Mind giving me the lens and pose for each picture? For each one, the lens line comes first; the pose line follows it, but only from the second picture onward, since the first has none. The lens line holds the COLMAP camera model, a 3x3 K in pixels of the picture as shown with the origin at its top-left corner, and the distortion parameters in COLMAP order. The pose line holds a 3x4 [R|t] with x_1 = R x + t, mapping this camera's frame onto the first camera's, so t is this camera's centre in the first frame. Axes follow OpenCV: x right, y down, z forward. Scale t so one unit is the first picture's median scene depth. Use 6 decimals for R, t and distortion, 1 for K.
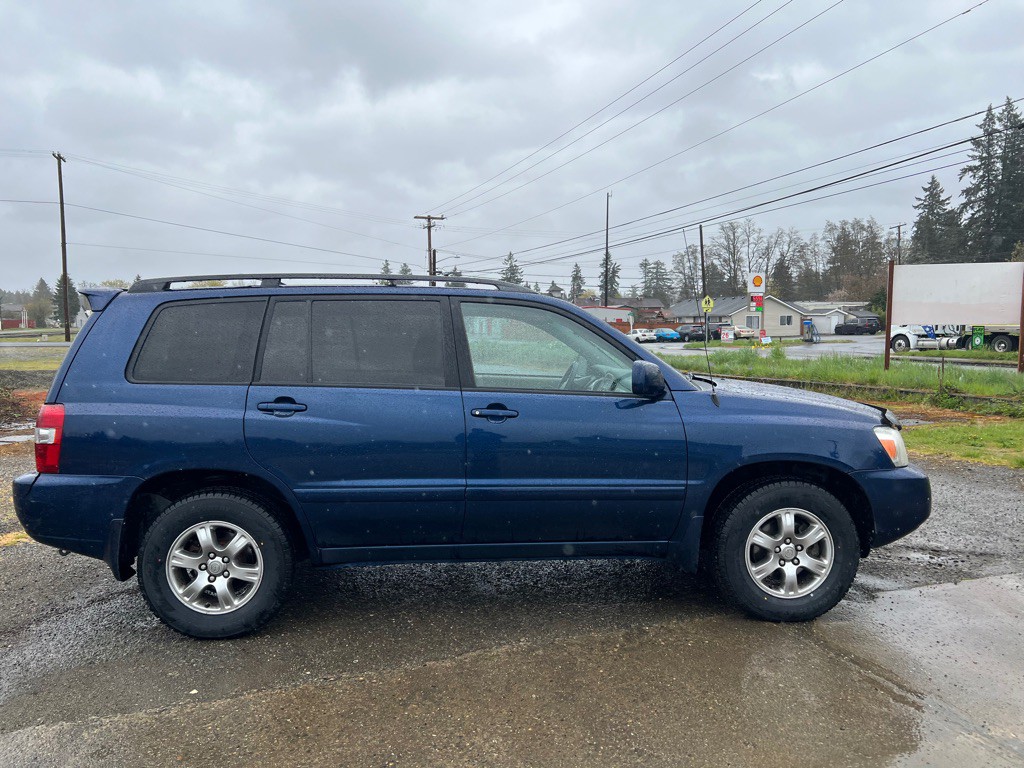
lens RADIAL K [[763.6, 0, 512.4], [0, 763.6, 393.8], [0, 0, 1]] dist [0.046667, -0.053813]
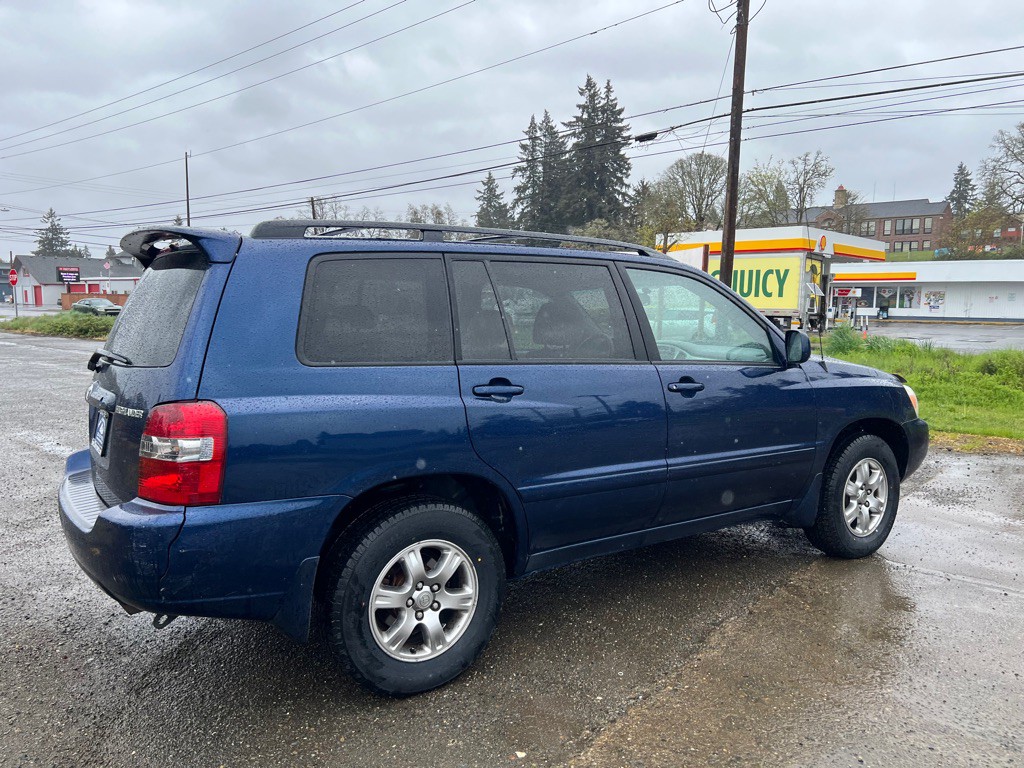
lens RADIAL K [[765.5, 0, 521.7], [0, 765.5, 388.0], [0, 0, 1]] dist [0.048461, -0.055125]
pose [[0.856950, -0.043550, 0.513557, -0.668063], [0.031401, 0.998984, 0.032317, -0.010132], [-0.514443, -0.011568, 0.857447, 0.275031]]
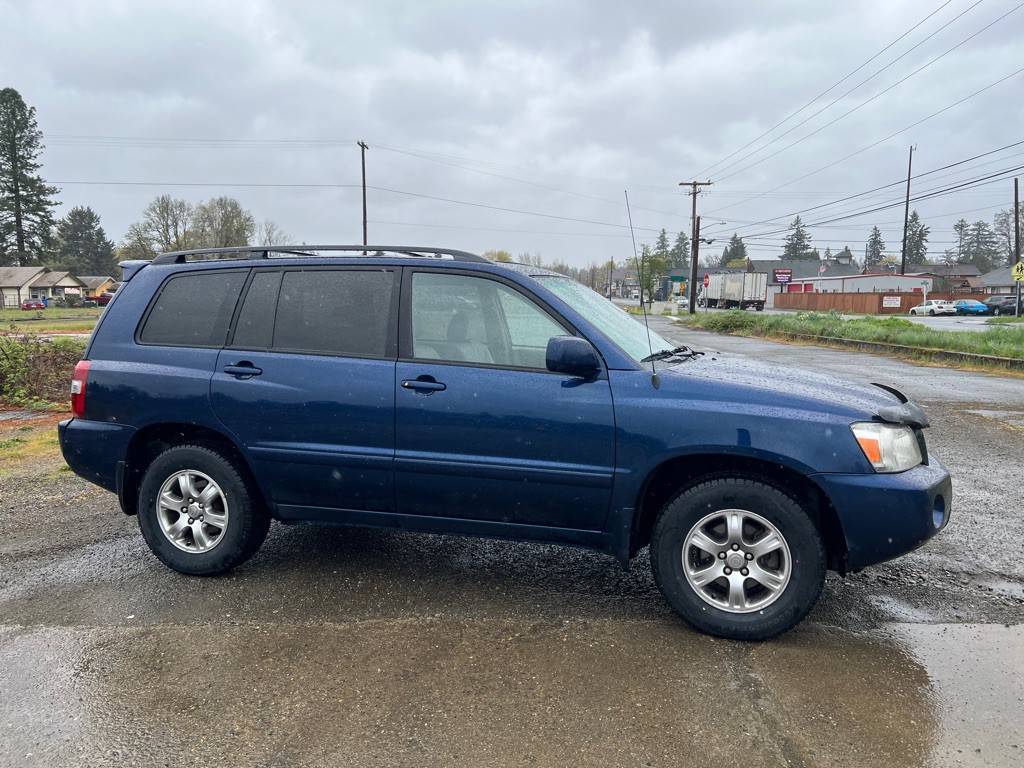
lens RADIAL K [[765.5, 0, 521.7], [0, 765.5, 388.0], [0, 0, 1]] dist [0.048461, -0.055125]
pose [[0.941808, 0.046163, -0.332965, 0.413419], [-0.035670, 0.998657, 0.037563, -0.012049], [0.334252, -0.023500, 0.942191, 0.103751]]
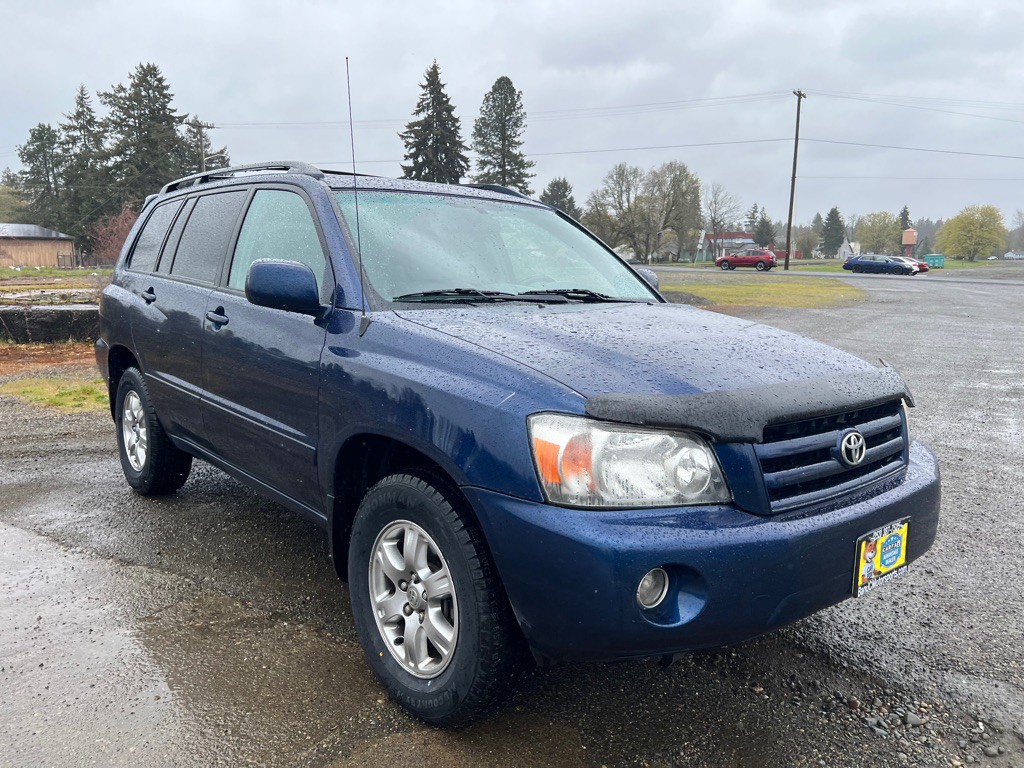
lens RADIAL K [[765.5, 0, 521.7], [0, 765.5, 388.0], [0, 0, 1]] dist [0.048461, -0.055125]
pose [[0.616523, 0.146548, -0.773578, 0.842798], [-0.085571, 0.989177, 0.119193, -0.027962], [0.782673, -0.007289, 0.622391, 0.702520]]
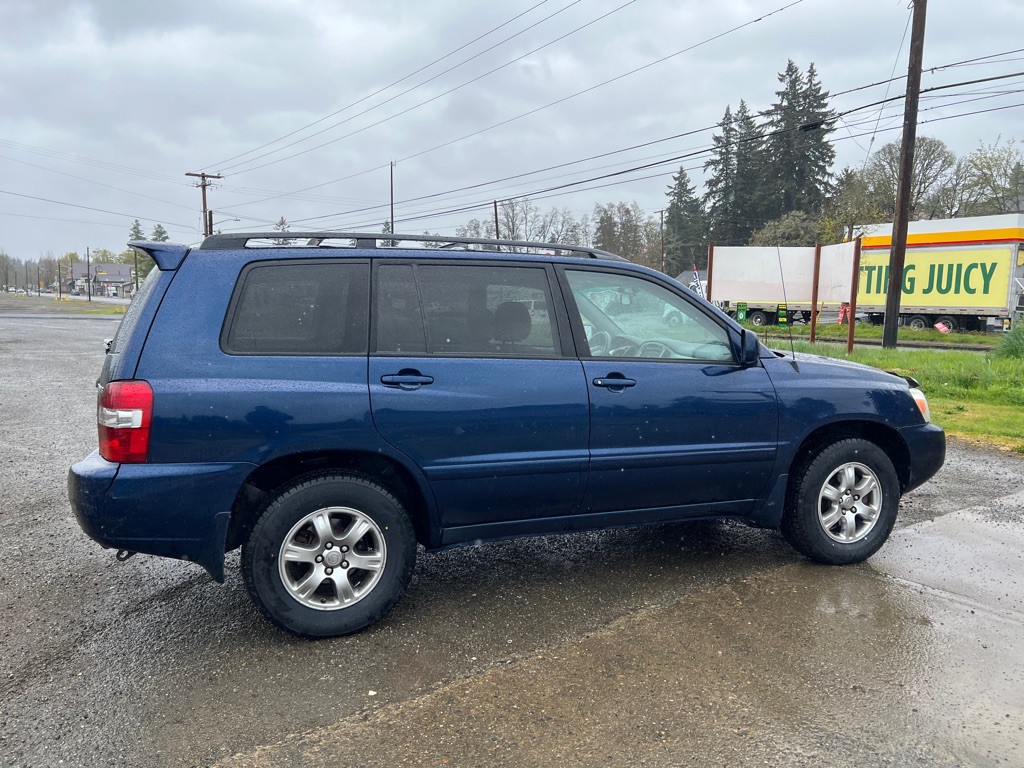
lens RADIAL K [[765.5, 0, 521.7], [0, 765.5, 388.0], [0, 0, 1]] dist [0.048461, -0.055125]
pose [[0.955910, -0.020285, 0.292958, -0.420293], [0.012038, 0.999480, 0.029927, 0.001490], [-0.293412, -0.025081, 0.955657, 0.073693]]
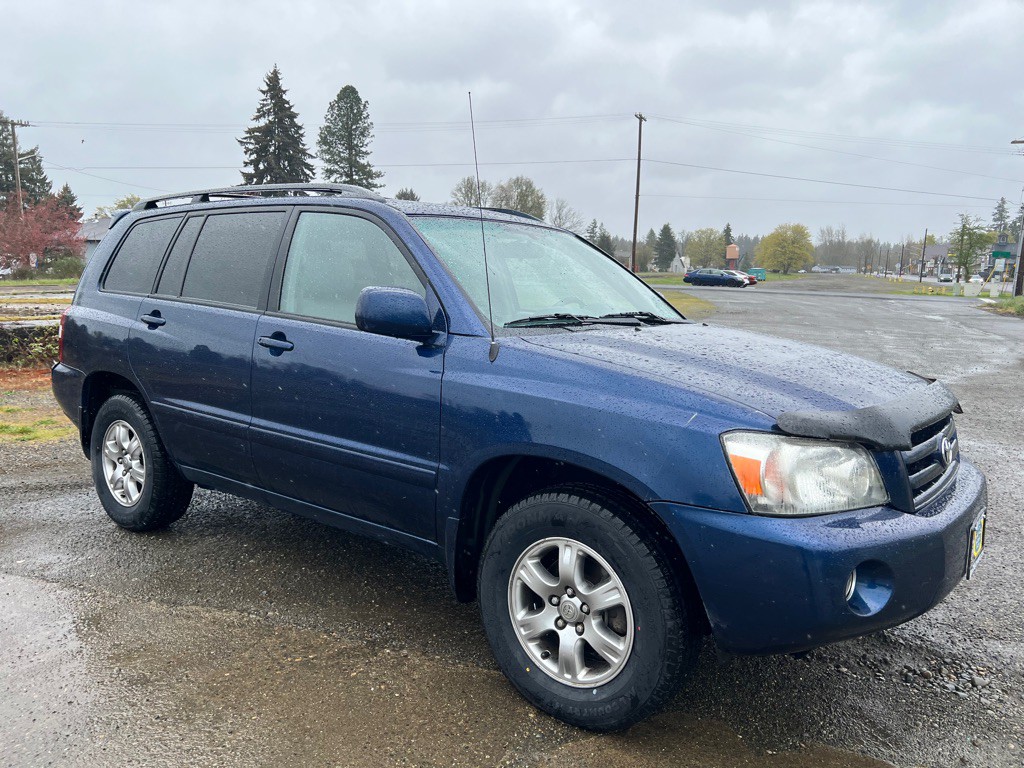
lens RADIAL K [[765.5, 0, 521.7], [0, 765.5, 388.0], [0, 0, 1]] dist [0.048461, -0.055125]
pose [[0.757734, 0.116858, -0.642015, 0.704956], [-0.078011, 0.993001, 0.088672, -0.020910], [0.647884, -0.017106, 0.761547, 0.513469]]
